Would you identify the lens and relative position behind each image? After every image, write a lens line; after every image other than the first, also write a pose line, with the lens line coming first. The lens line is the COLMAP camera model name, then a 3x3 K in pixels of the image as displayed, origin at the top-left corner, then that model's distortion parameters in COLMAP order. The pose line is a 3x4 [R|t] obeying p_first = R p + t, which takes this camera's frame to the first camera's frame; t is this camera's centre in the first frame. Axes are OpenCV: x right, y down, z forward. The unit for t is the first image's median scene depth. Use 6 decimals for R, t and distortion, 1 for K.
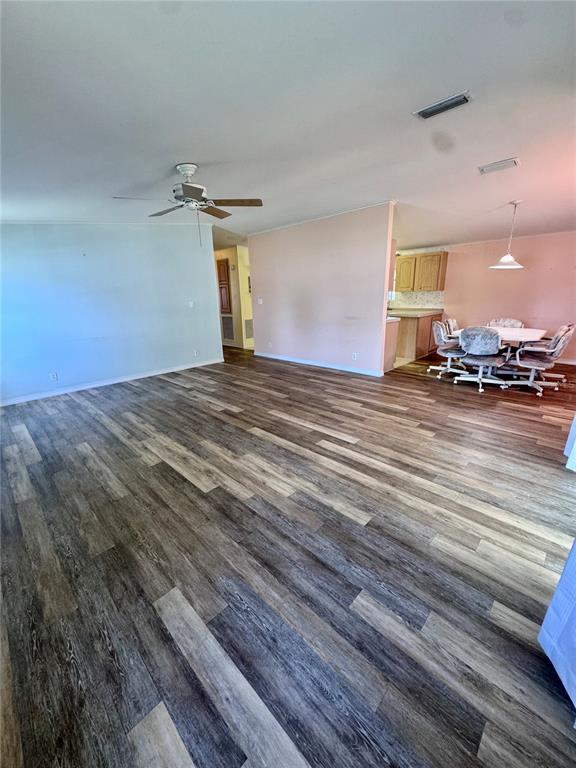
lens RADIAL K [[306.5, 0, 288.3], [0, 306.5, 384.6], [0, 0, 1]] dist [0.000742, 0.000049]
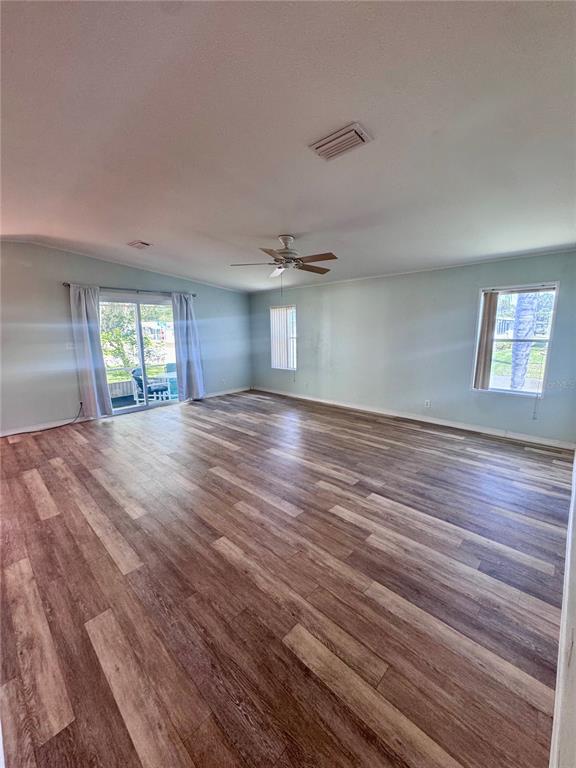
lens RADIAL K [[306.5, 0, 288.6], [0, 306.5, 385.4], [0, 0, 1]] dist [0.000742, 0.000049]
pose [[-0.999093, 0.042469, -0.003067, -0.241138], [0.036455, 0.890383, 0.453751, -0.577276], [0.022001, 0.453228, -0.891123, 1.904307]]
